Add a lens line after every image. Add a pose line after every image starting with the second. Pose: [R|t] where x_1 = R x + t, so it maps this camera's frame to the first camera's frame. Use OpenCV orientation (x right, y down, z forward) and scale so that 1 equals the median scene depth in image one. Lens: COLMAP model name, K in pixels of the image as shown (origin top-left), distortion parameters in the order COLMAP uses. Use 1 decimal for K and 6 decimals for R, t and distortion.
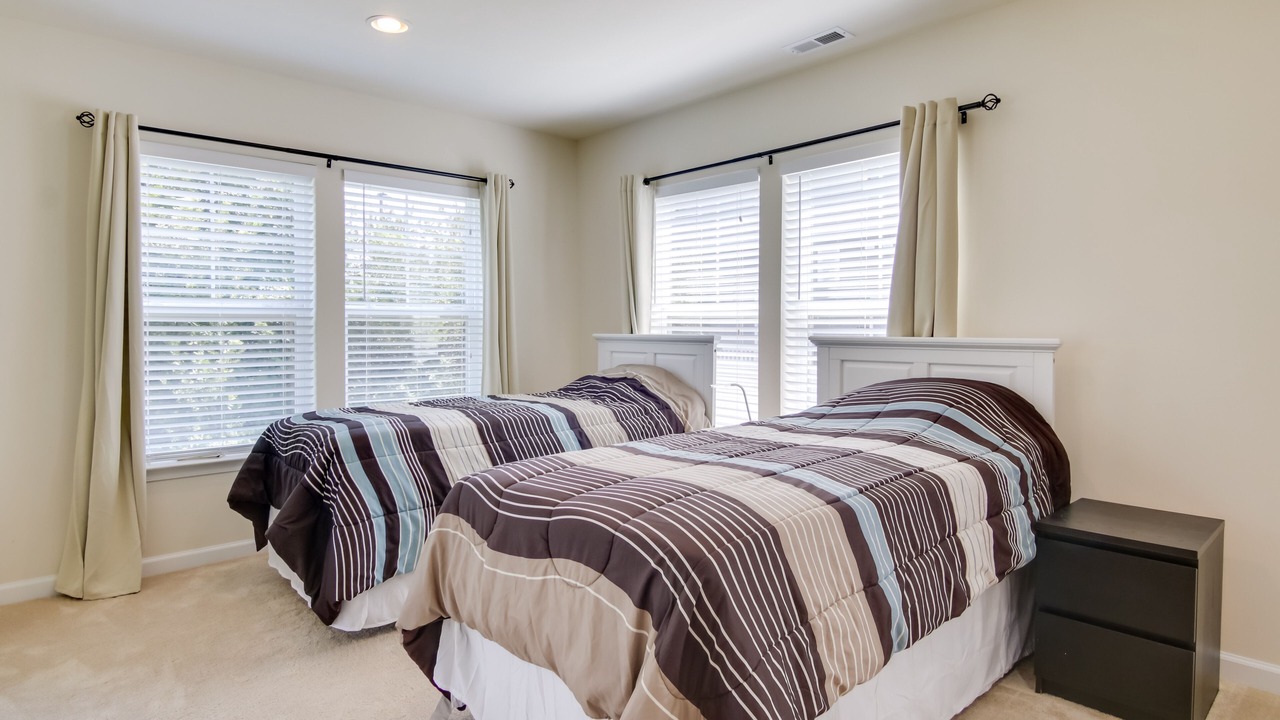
lens RADIAL K [[732.5, 0, 637.0], [0, 732.5, 348.1], [0, 0, 1]] dist [-0.005305, -0.000548]
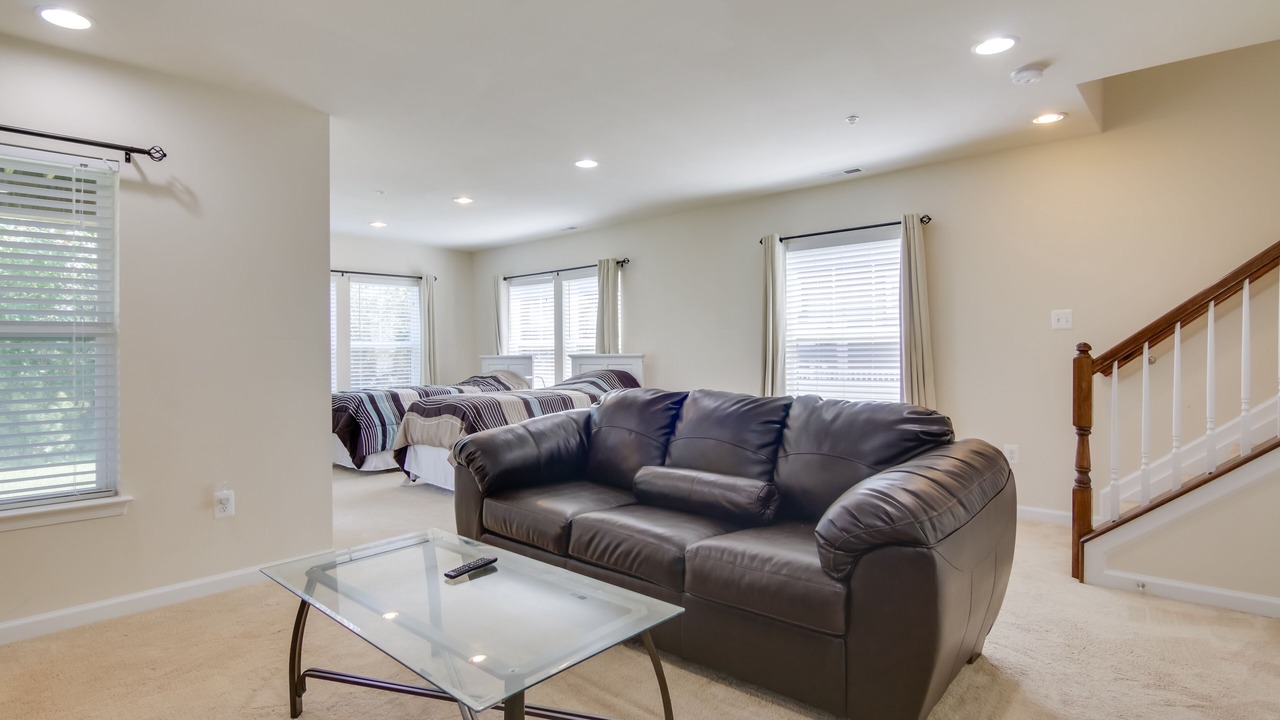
lens RADIAL K [[651.6, 0, 646.5], [0, 651.6, 354.2], [0, 0, 1]] dist [0.000867, -0.000316]
pose [[0.991950, -0.013437, 0.125915, 0.219975], [0.016934, 0.999499, -0.026746, 0.041186], [-0.125492, 0.028663, 0.991680, -1.044032]]
